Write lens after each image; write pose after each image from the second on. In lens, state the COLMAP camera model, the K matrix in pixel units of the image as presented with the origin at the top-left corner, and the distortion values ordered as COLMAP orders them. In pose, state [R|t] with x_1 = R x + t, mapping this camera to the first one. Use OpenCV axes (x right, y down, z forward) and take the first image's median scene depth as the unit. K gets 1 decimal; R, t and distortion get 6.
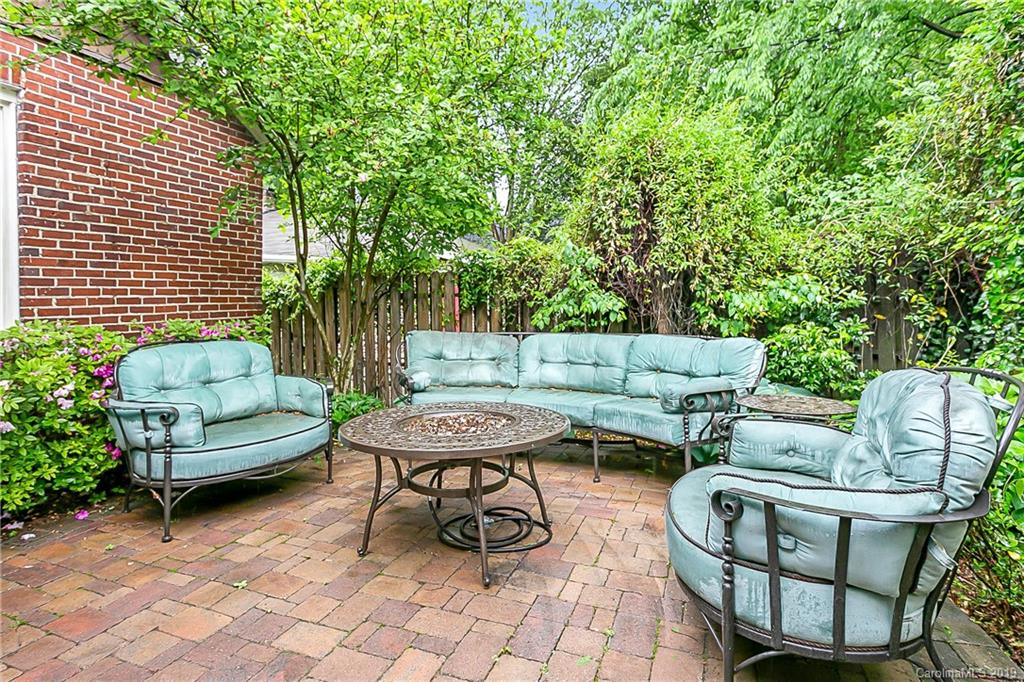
lens RADIAL K [[531.9, 0, 509.4], [0, 531.9, 302.7], [0, 0, 1]] dist [-0.003913, 0.000063]
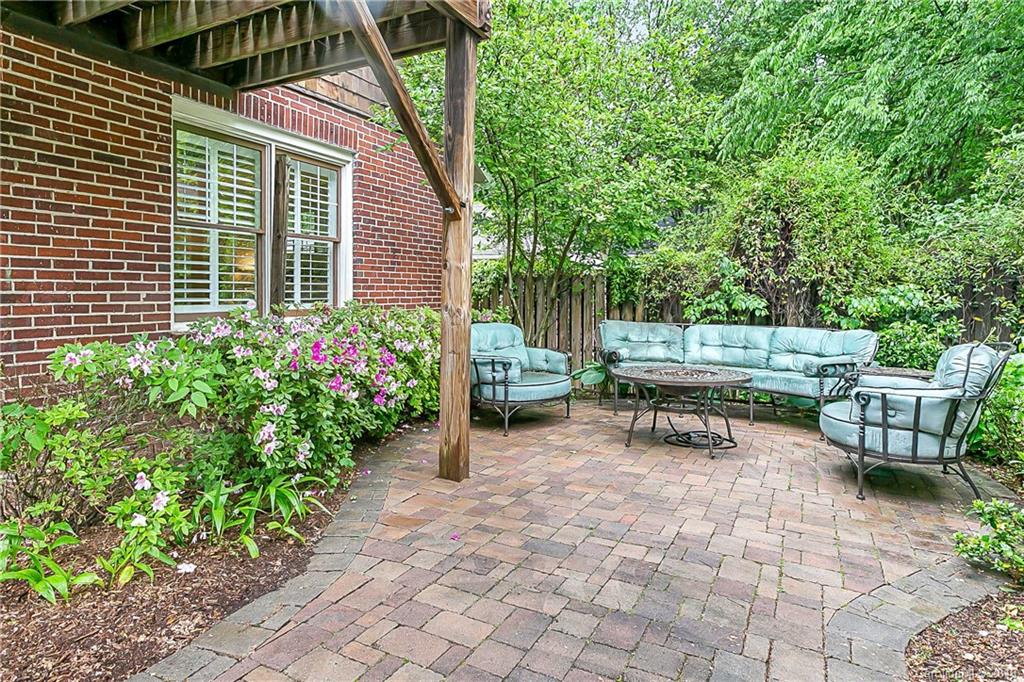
lens RADIAL K [[577.2, 0, 507.4], [0, 577.2, 311.0], [0, 0, 1]] dist [0.006214, 0.001037]
pose [[0.993866, 0.022867, -0.108201, -0.282121], [-0.020426, 0.999512, 0.023622, -0.001374], [0.108688, -0.021267, 0.993848, -0.540145]]
